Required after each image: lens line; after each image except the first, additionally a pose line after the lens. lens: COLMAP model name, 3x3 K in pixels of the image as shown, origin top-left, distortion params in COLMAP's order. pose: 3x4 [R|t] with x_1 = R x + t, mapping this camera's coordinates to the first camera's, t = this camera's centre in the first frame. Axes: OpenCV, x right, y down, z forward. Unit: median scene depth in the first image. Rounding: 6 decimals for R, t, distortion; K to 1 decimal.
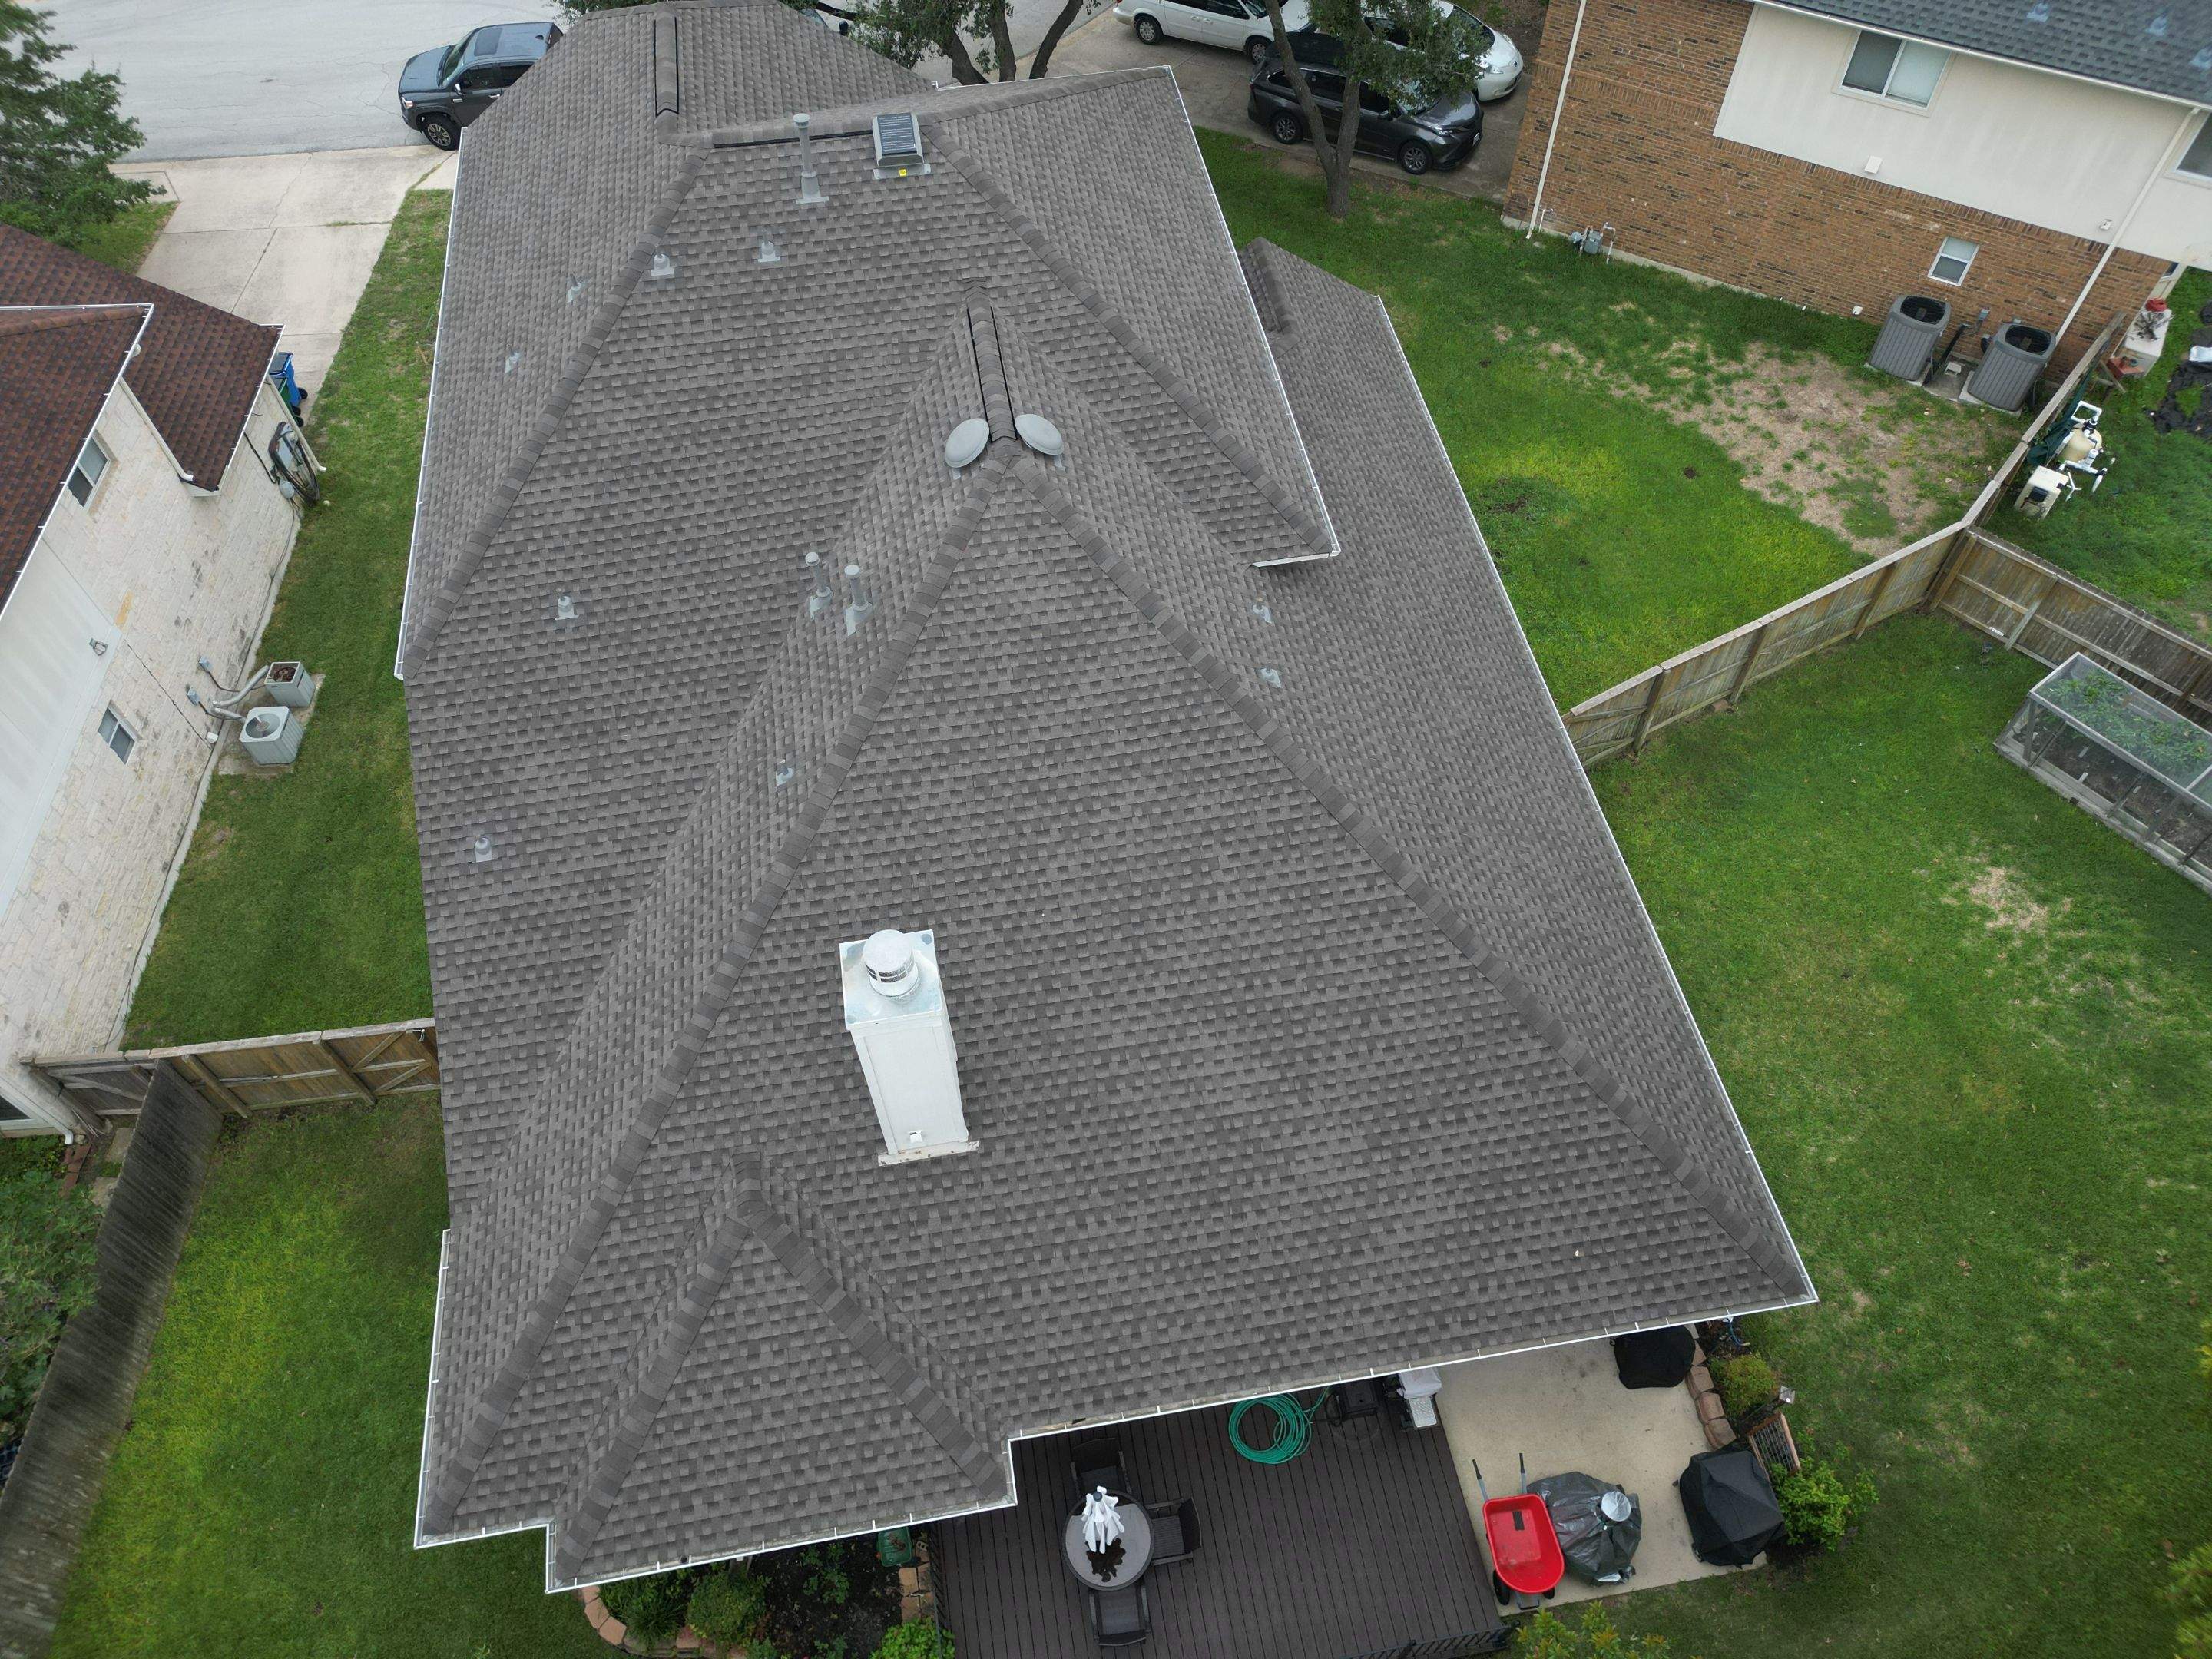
lens RADIAL K [[1542.4, 0, 1101.9], [0, 1542.4, 829.8], [0, 0, 1]] dist [0.074757, -0.073767]
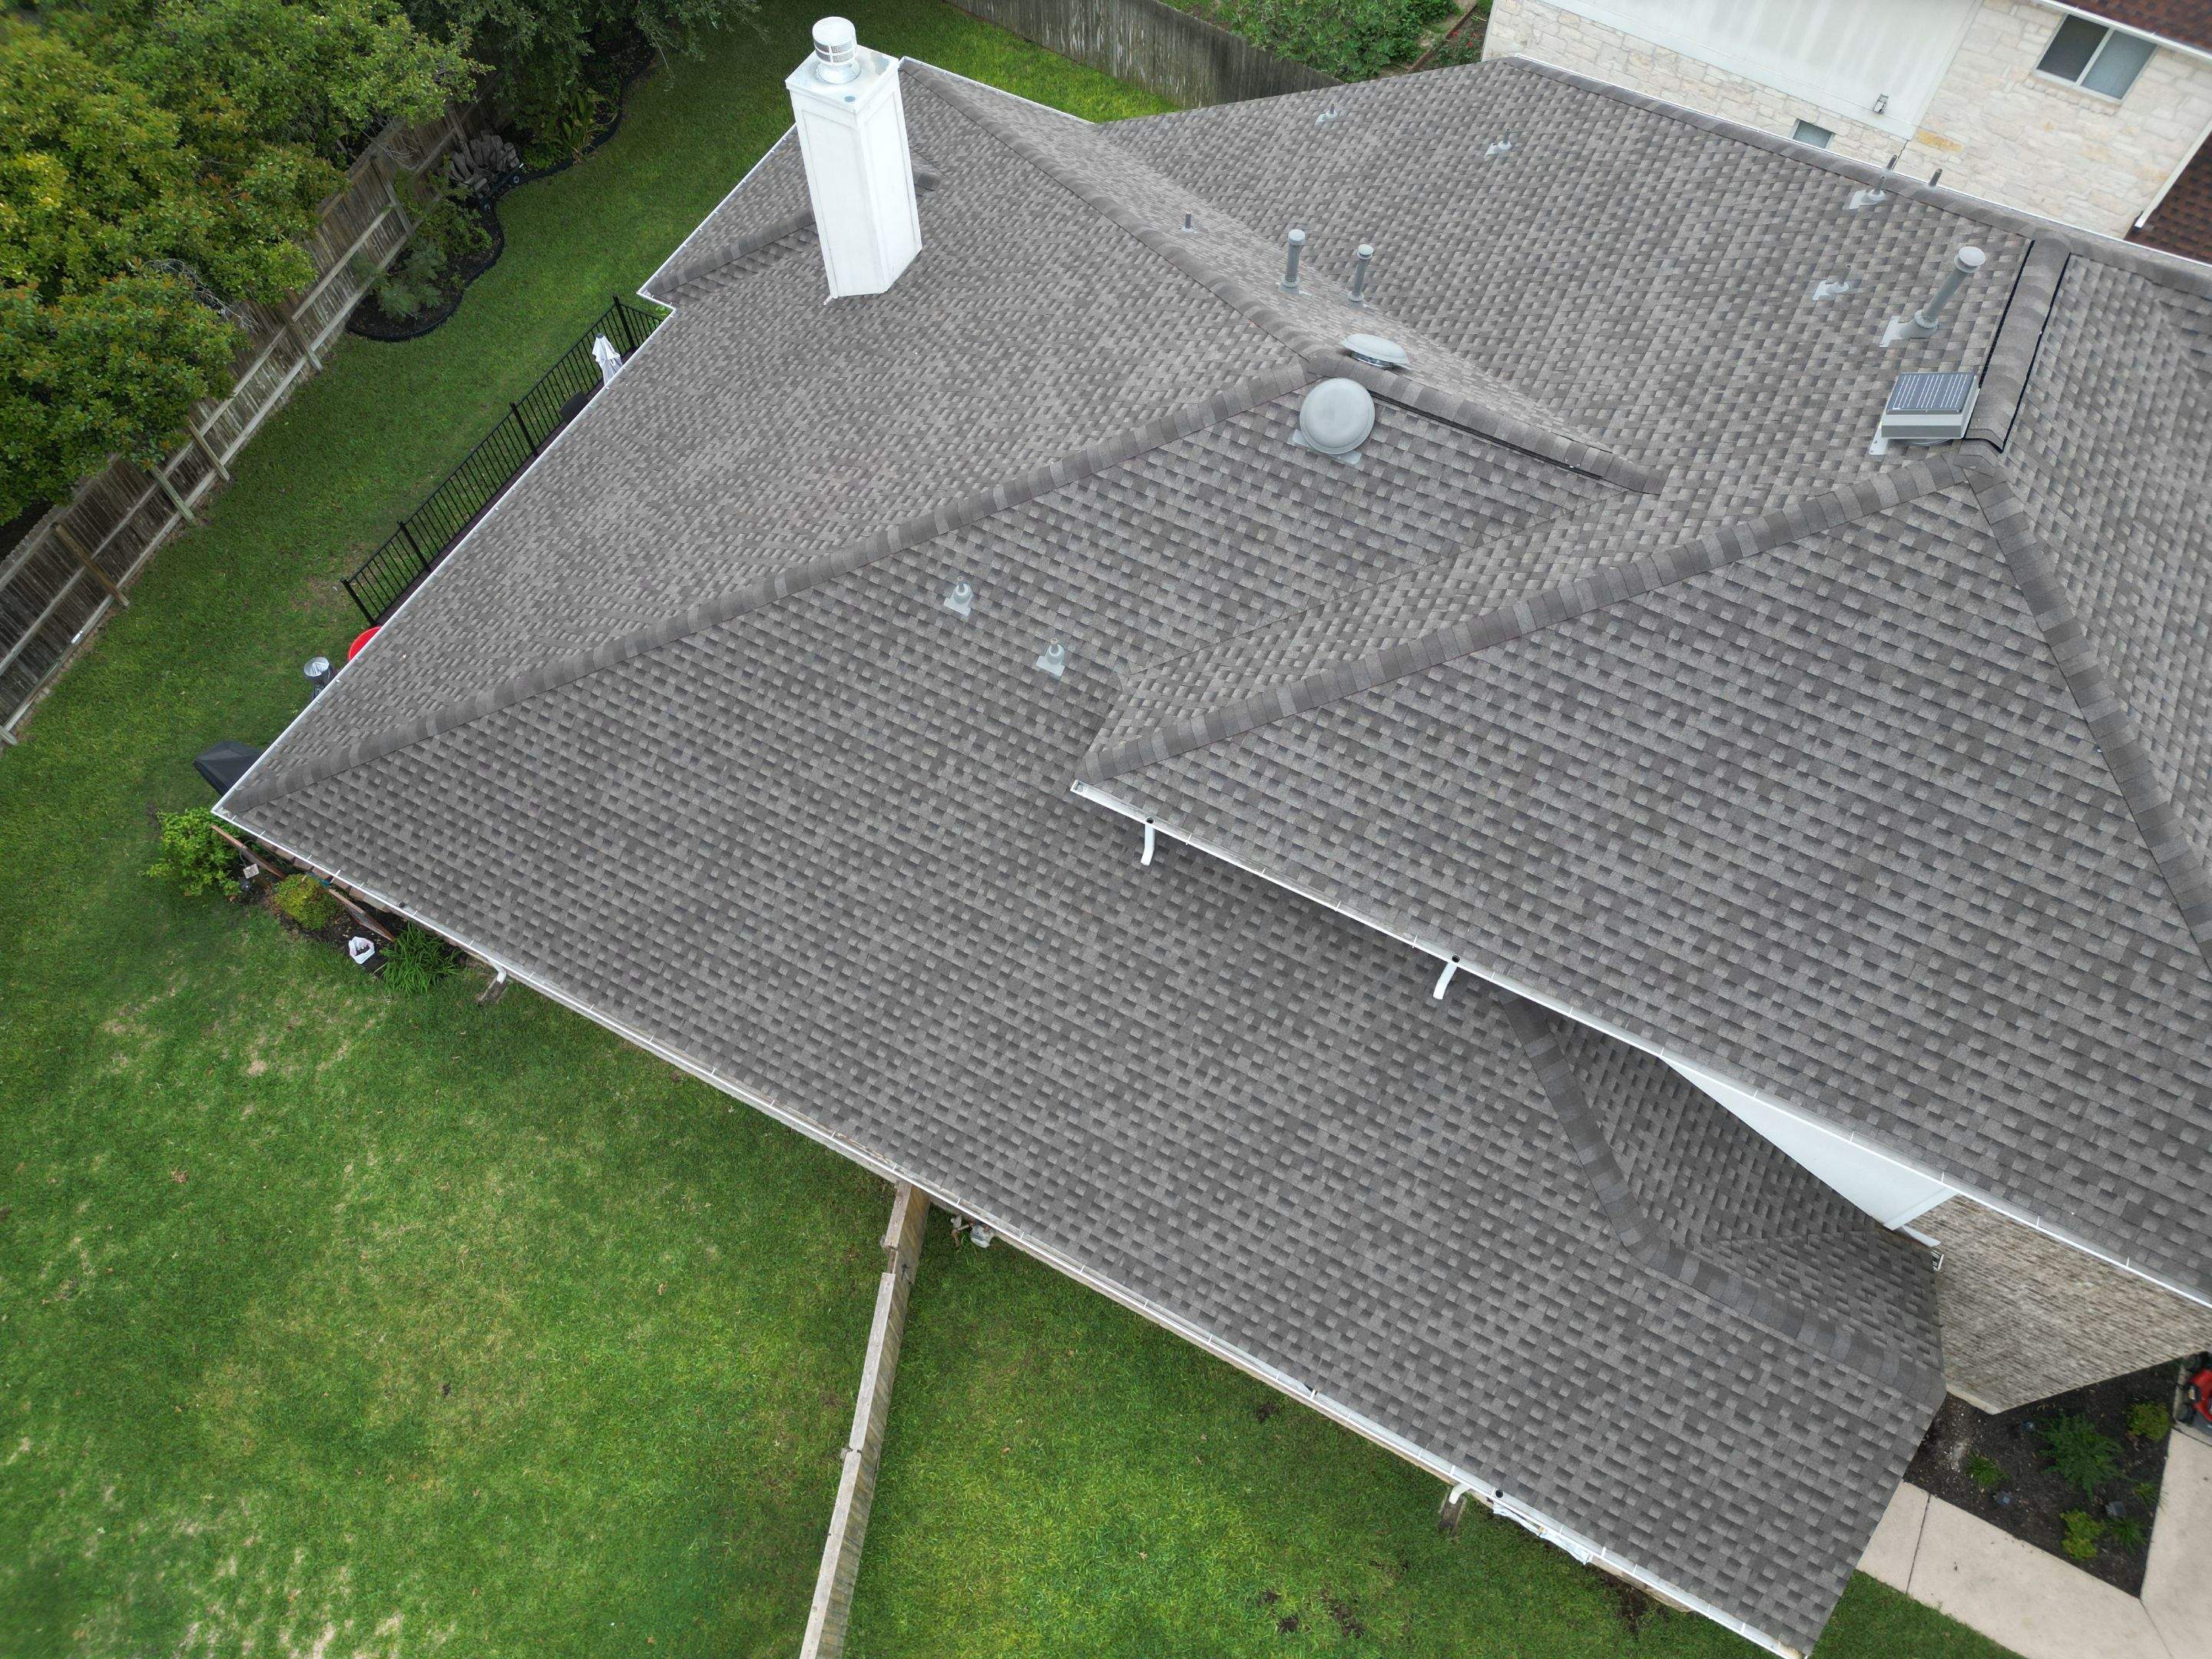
lens RADIAL K [[1542.4, 0, 1101.9], [0, 1542.4, 829.8], [0, 0, 1]] dist [0.074757, -0.073767]
pose [[-0.605270, 0.706383, -0.366976, 0.428170], [-0.639659, -0.157210, 0.752410, -0.744311], [0.473797, 0.690151, 0.546999, 0.631235]]
